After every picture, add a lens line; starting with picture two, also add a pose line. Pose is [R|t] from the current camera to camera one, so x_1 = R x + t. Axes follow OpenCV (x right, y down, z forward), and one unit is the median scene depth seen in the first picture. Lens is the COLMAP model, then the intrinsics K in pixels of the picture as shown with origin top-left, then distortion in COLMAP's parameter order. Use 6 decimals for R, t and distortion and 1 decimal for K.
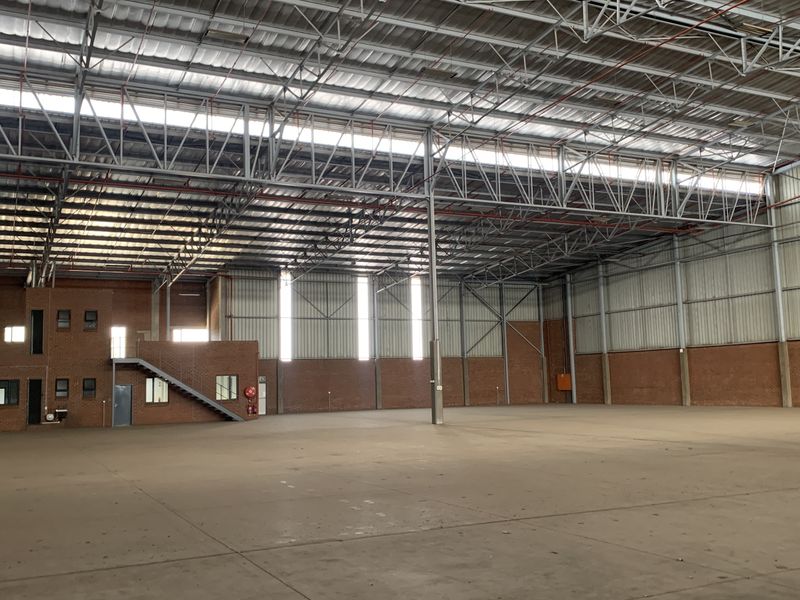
lens RADIAL K [[817.7, 0, 387.0], [0, 817.7, 274.9], [0, 0, 1]] dist [0.012978, 0.000000]
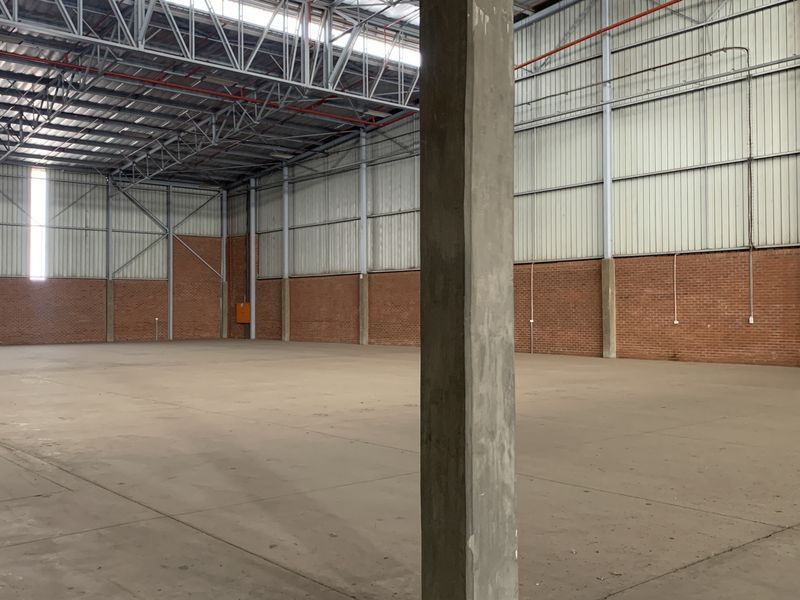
lens RADIAL K [[817.7, 0, 402.6], [0, 817.7, 298.3], [0, 0, 1]] dist [0.012978, 0.000000]
pose [[0.967767, 0.024392, 0.250665, 0.186677], [-0.053145, 0.992665, 0.108586, 0.023247], [-0.246178, -0.118408, 0.961965, 0.208235]]
